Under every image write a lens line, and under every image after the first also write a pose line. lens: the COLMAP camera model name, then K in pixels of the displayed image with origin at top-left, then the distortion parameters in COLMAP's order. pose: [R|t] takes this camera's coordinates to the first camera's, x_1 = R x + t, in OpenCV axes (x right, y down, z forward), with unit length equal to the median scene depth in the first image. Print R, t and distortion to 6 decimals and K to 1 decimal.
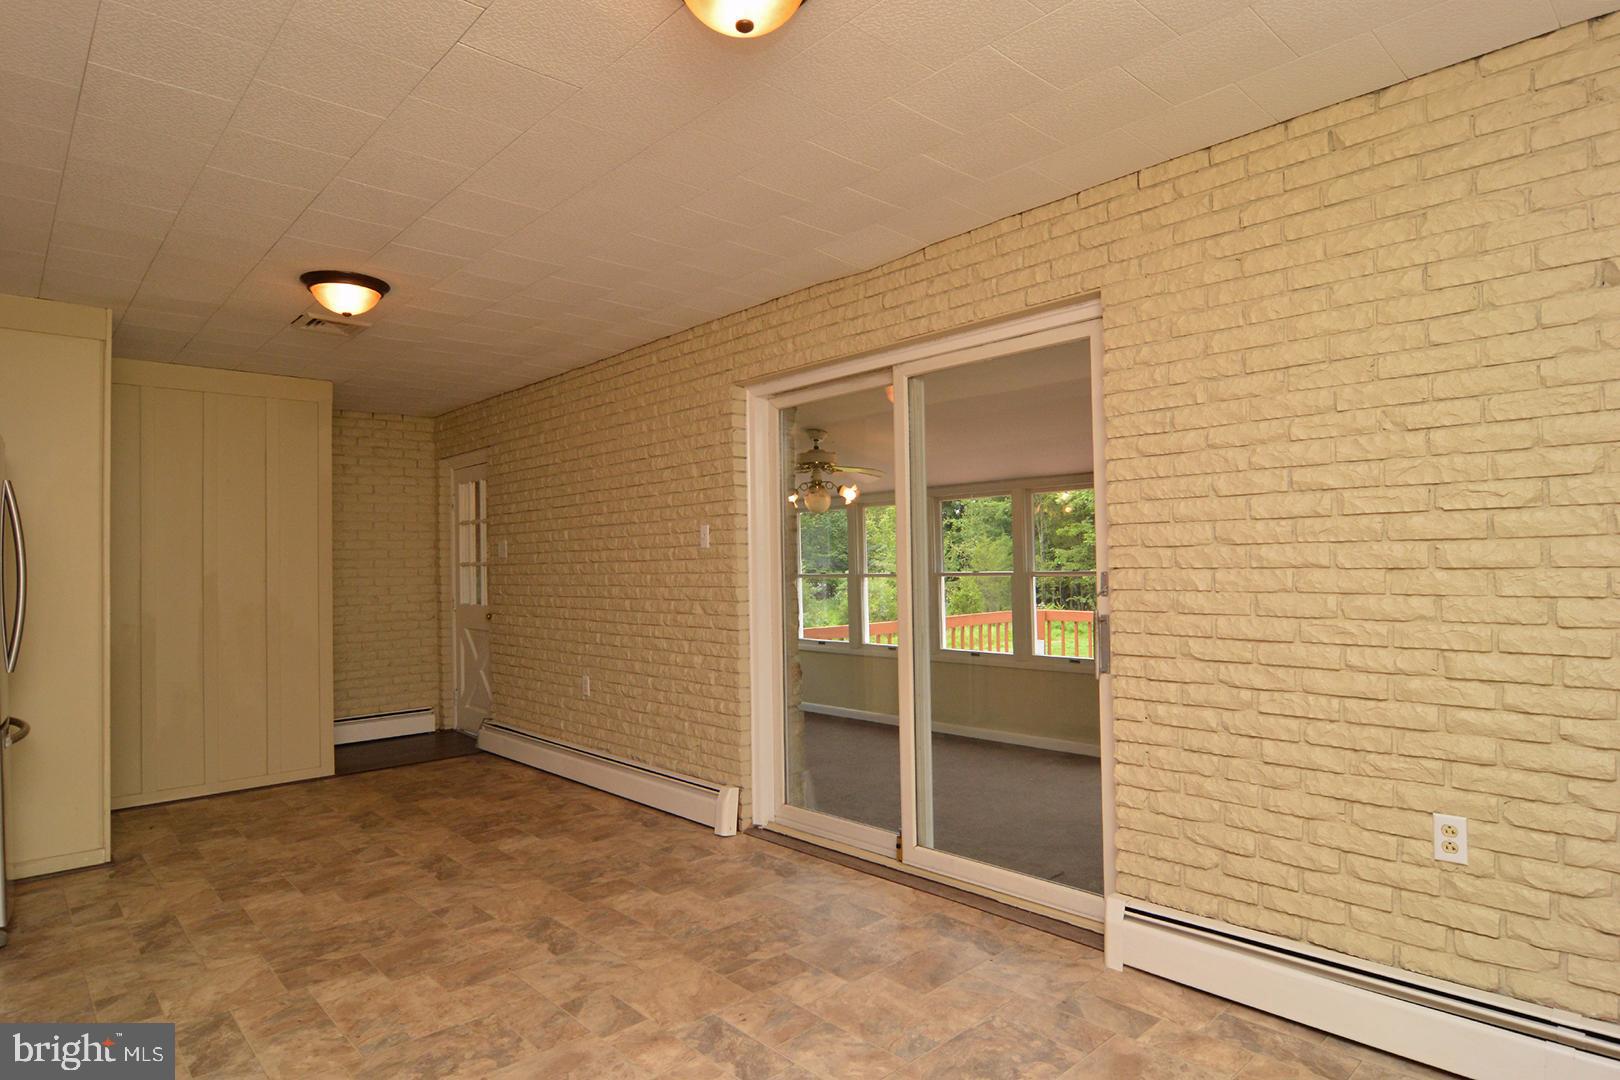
lens RADIAL K [[900.0, 0, 802.4], [0, 900.0, 548.0], [0, 0, 1]] dist [0.001687, -0.013282]
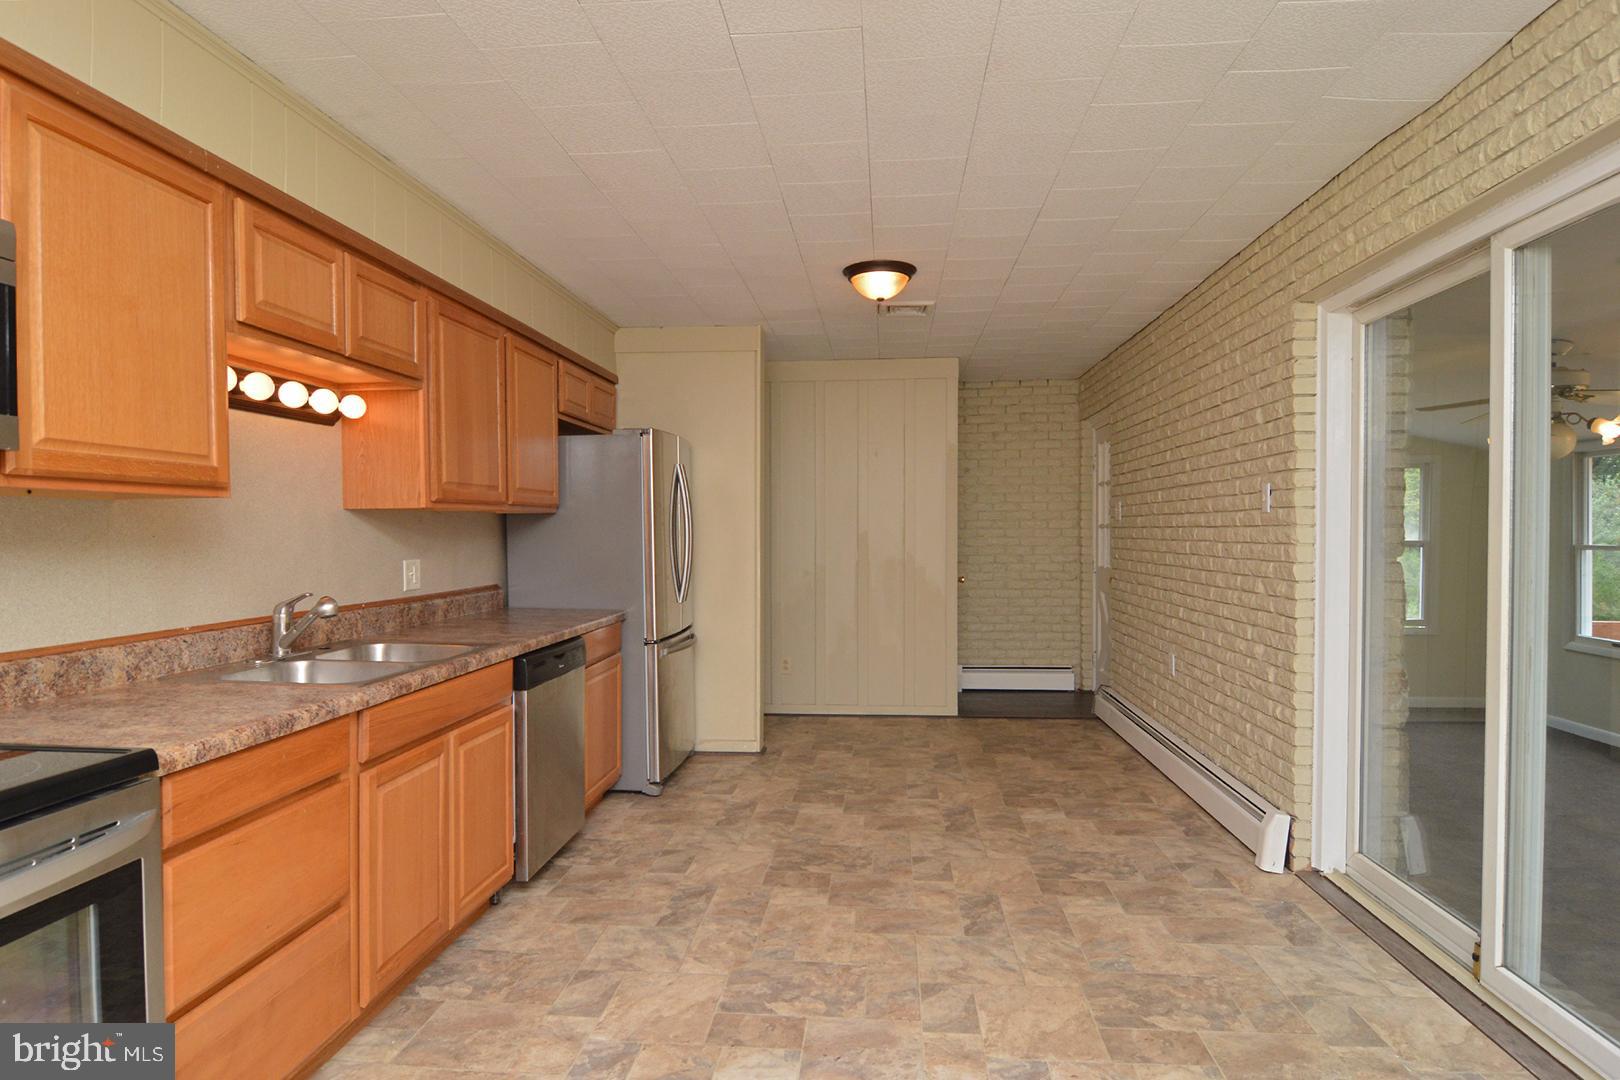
lens RADIAL K [[900.0, 0, 802.4], [0, 900.0, 548.0], [0, 0, 1]] dist [0.001687, -0.013282]
pose [[0.670460, 0.030498, -0.741319, 0.244405], [0.004925, 0.998950, 0.045551, -0.007869], [0.741930, -0.034191, 0.669605, 0.179680]]
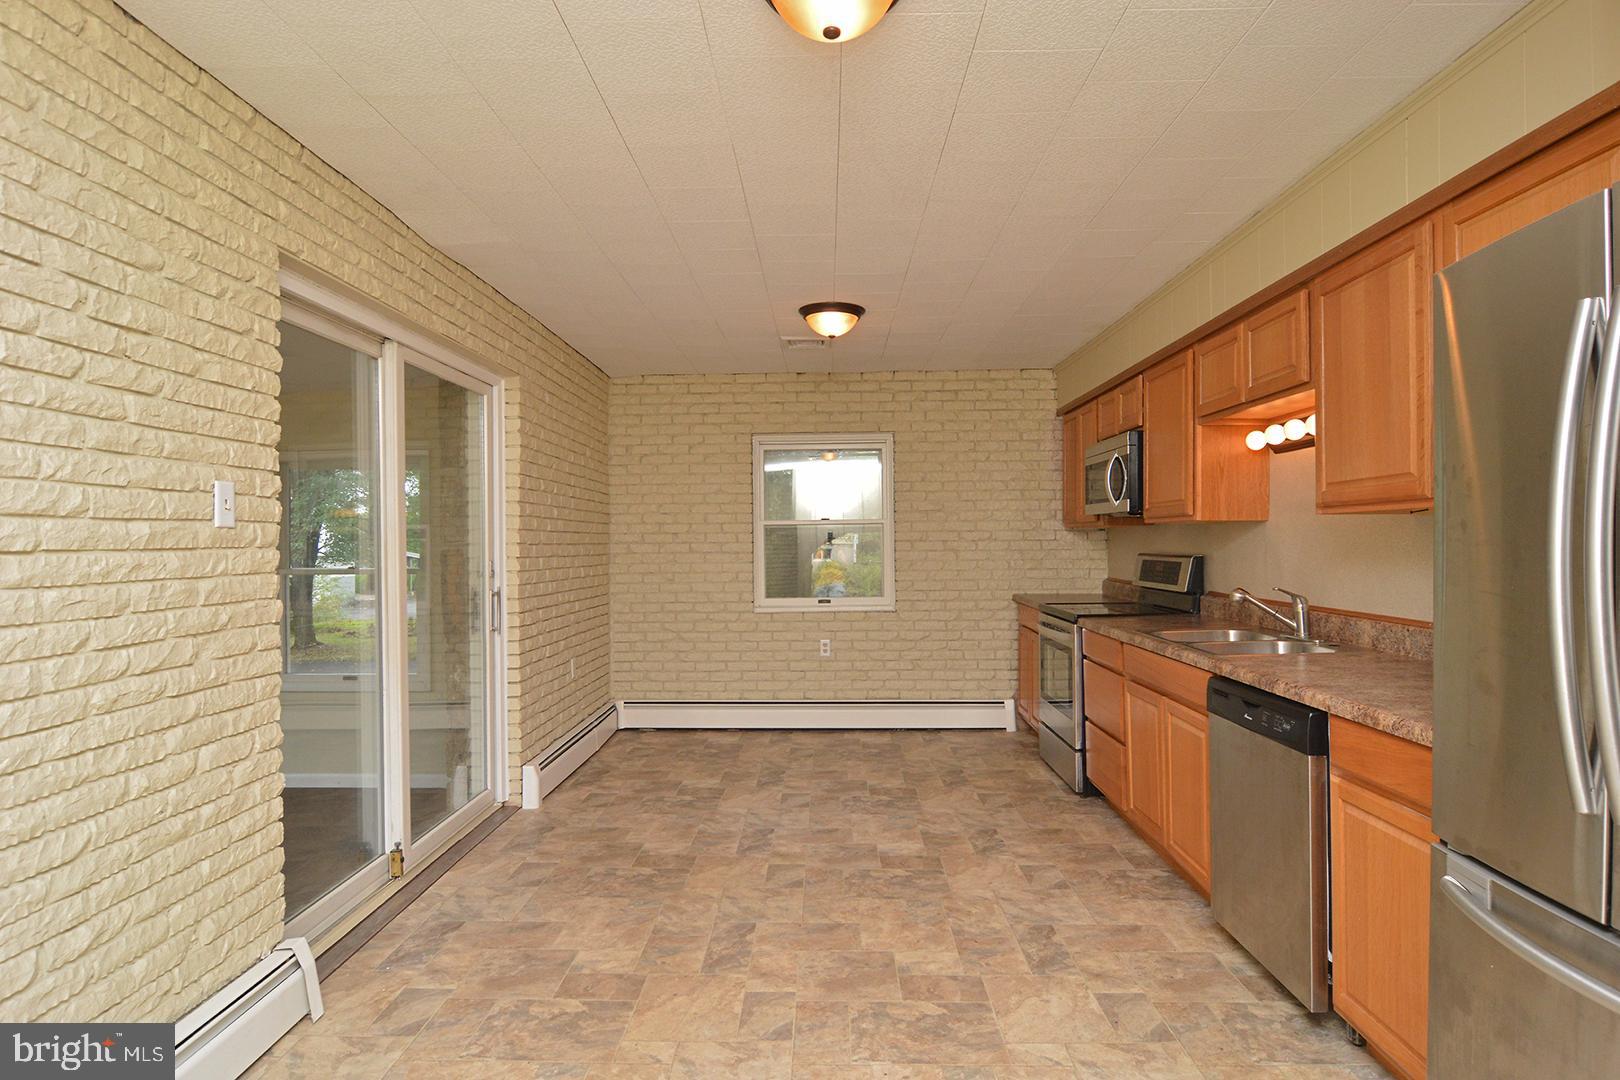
lens RADIAL K [[880.8, 0, 807.5], [0, 880.8, 547.2], [0, 0, 1]] dist [-0.005501, -0.010146]
pose [[-0.722314, 0.020929, 0.691248, -0.796933], [0.010327, 0.999757, -0.019479, 0.028863], [-0.691488, -0.006931, -0.722355, 1.312536]]
